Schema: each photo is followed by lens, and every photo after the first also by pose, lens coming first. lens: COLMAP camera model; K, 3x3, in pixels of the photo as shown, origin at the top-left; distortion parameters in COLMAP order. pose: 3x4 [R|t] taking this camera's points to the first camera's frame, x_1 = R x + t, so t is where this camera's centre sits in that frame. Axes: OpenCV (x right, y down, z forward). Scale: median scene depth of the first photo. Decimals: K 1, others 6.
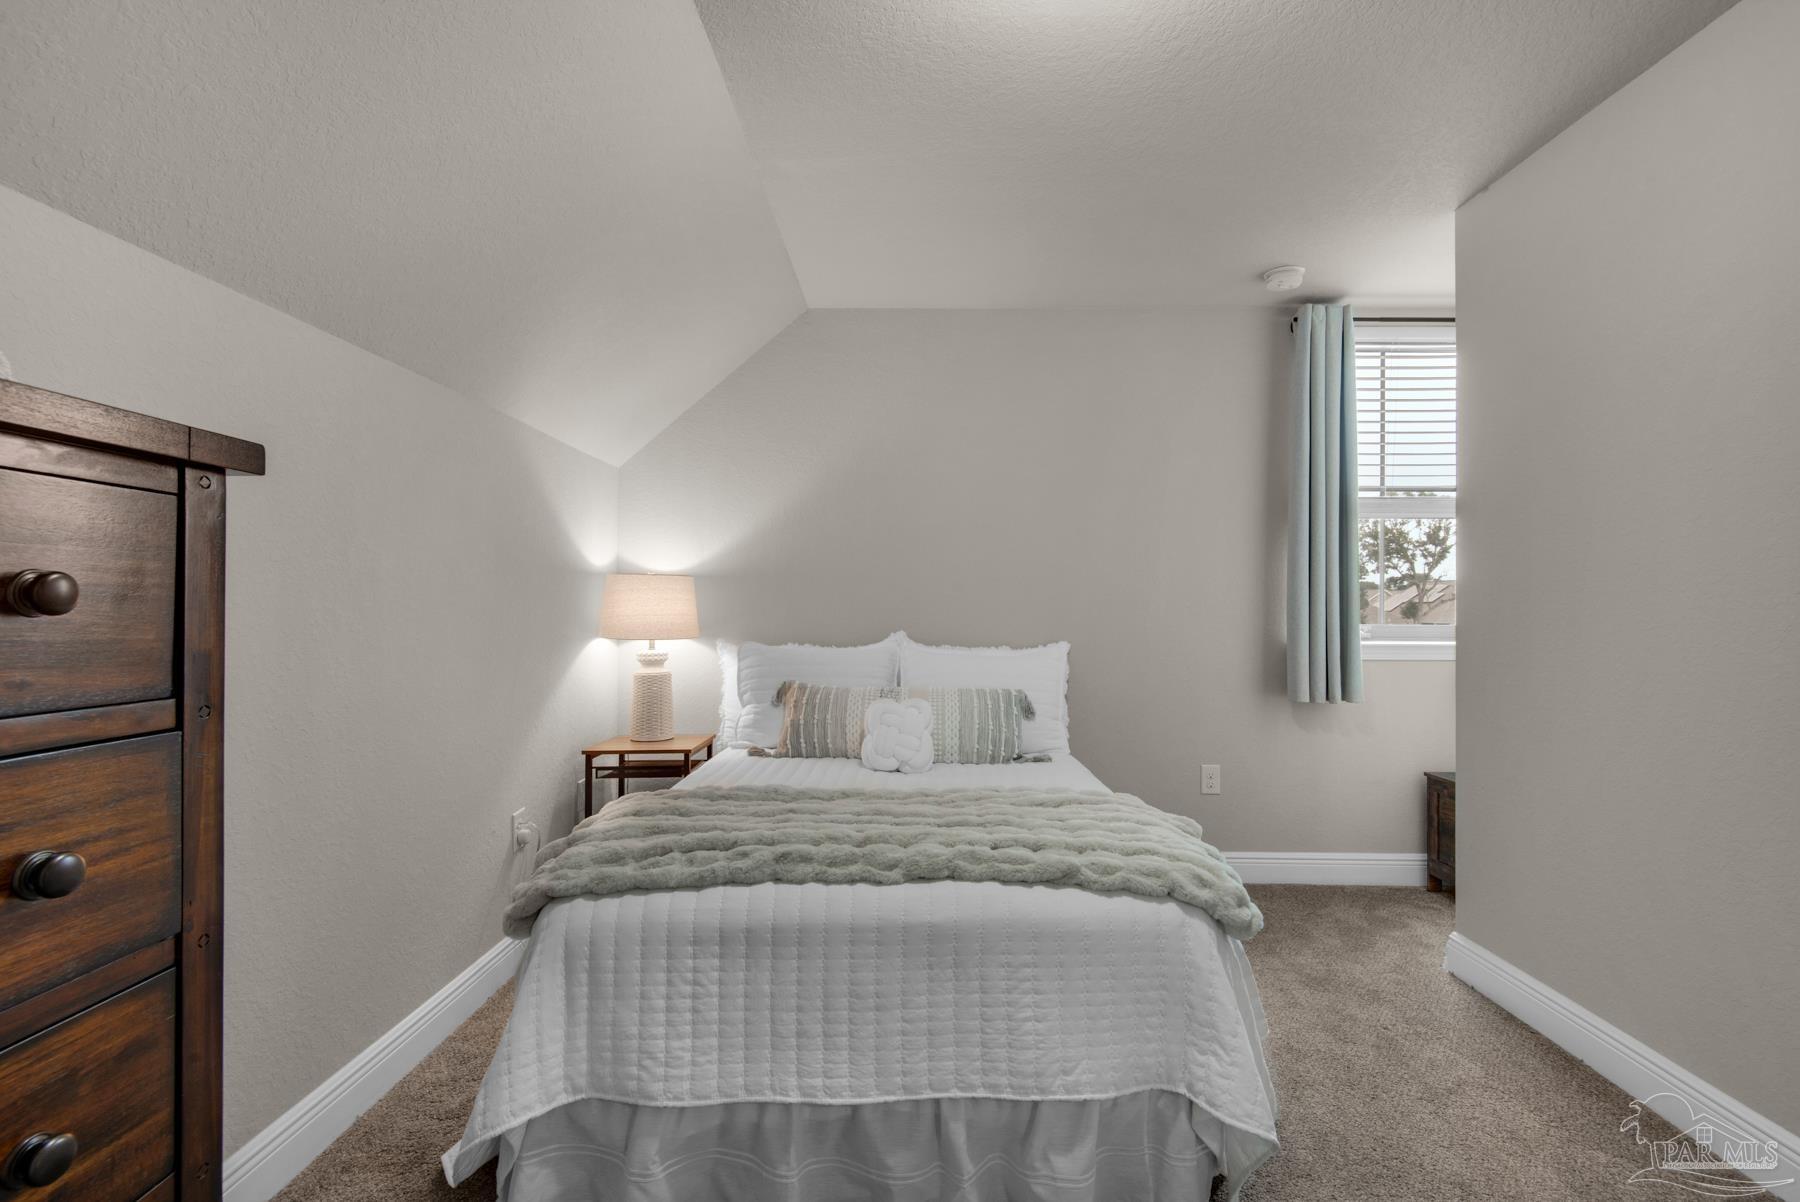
lens RADIAL K [[812.0, 0, 898.8], [0, 812.0, 599.1], [0, 0, 1]] dist [0.011311, -0.010177]
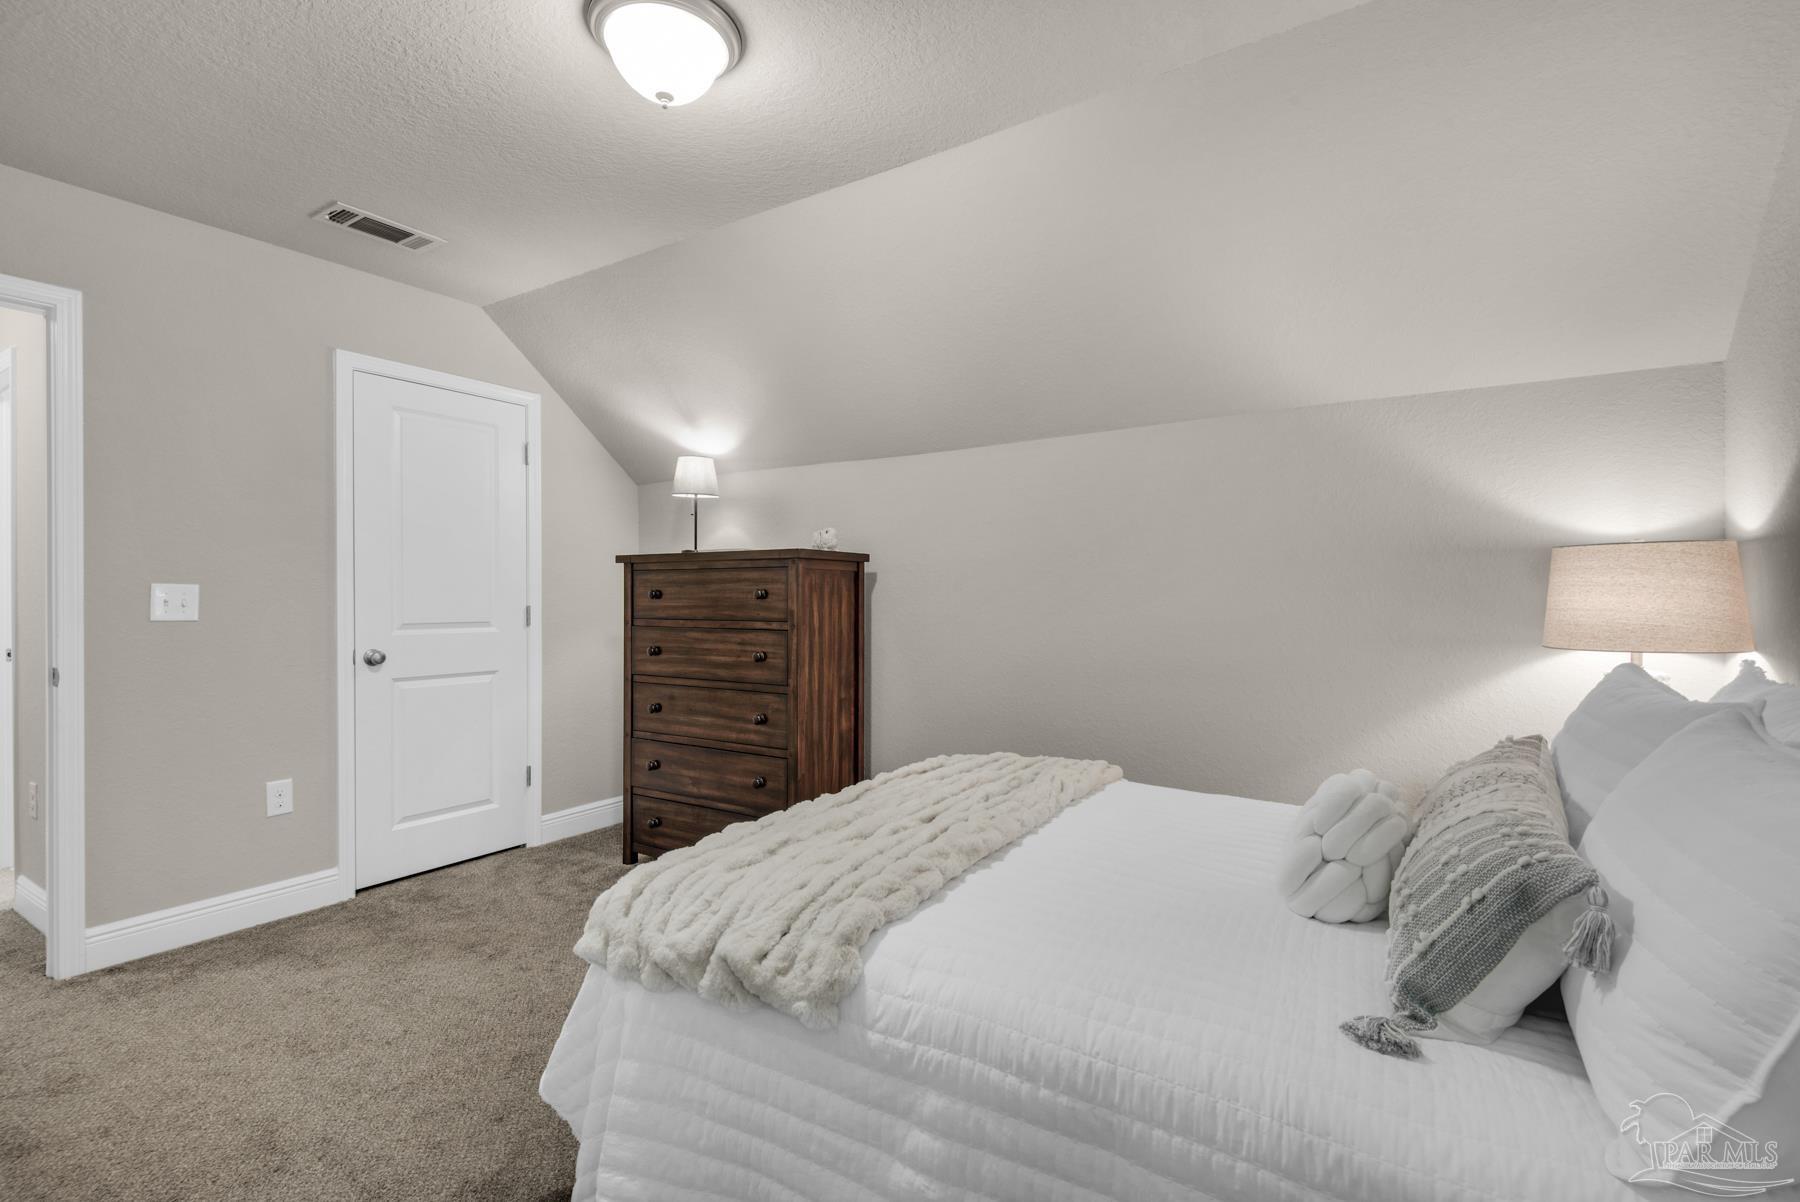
lens RADIAL K [[812.0, 0, 900.5], [0, 812.0, 596.8], [0, 0, 1]] dist [0.011311, -0.010177]
pose [[-0.527718, 0.010229, -0.849358, 1.044476], [0.014071, 0.999896, 0.003300, 0.000325], [0.849303, -0.010210, -0.527807, 1.792013]]
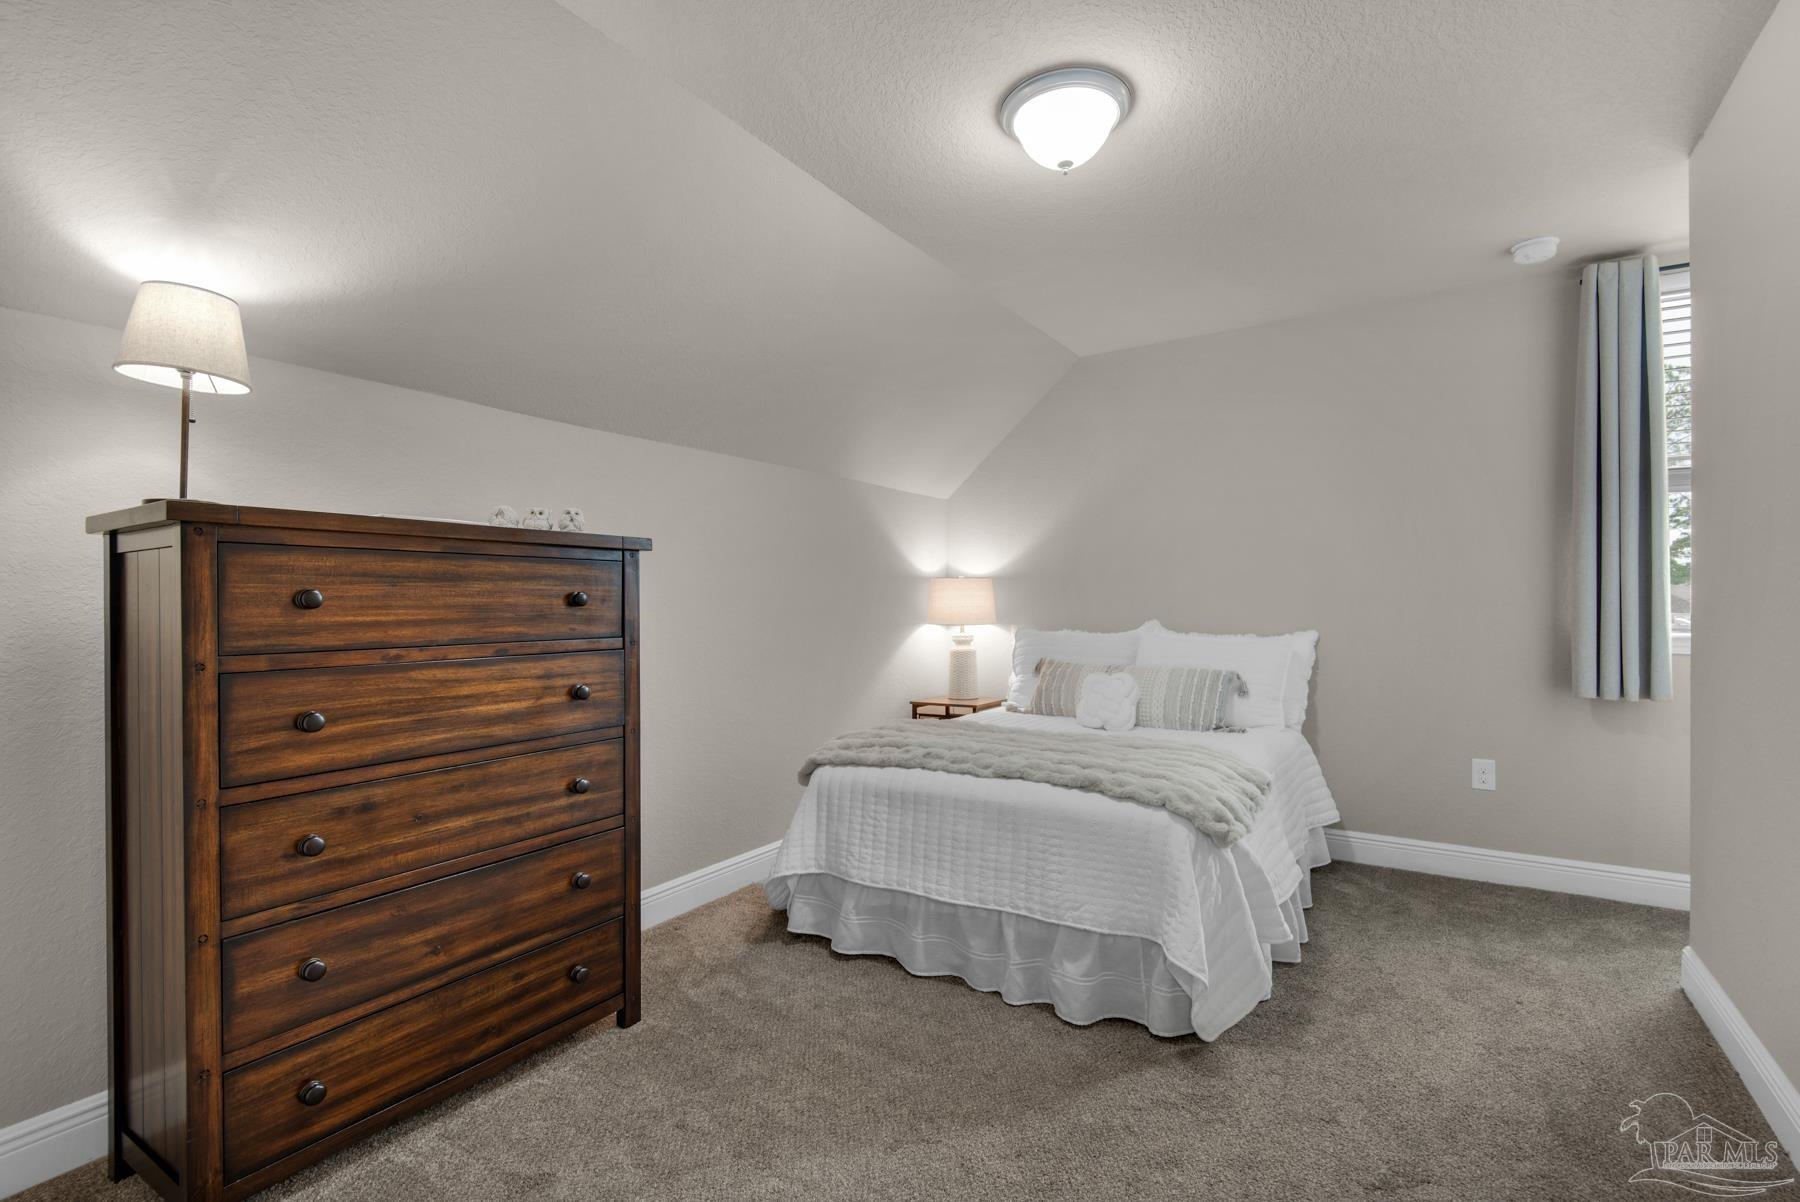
lens RADIAL K [[812.0, 0, 904.8], [0, 812.0, 605.1], [0, 0, 1]] dist [0.011311, -0.010177]
pose [[0.843312, -0.005685, -0.537395, 0.709153], [0.014210, 0.999830, 0.011722, -0.002206], [0.537237, -0.017522, 0.843250, -0.401590]]
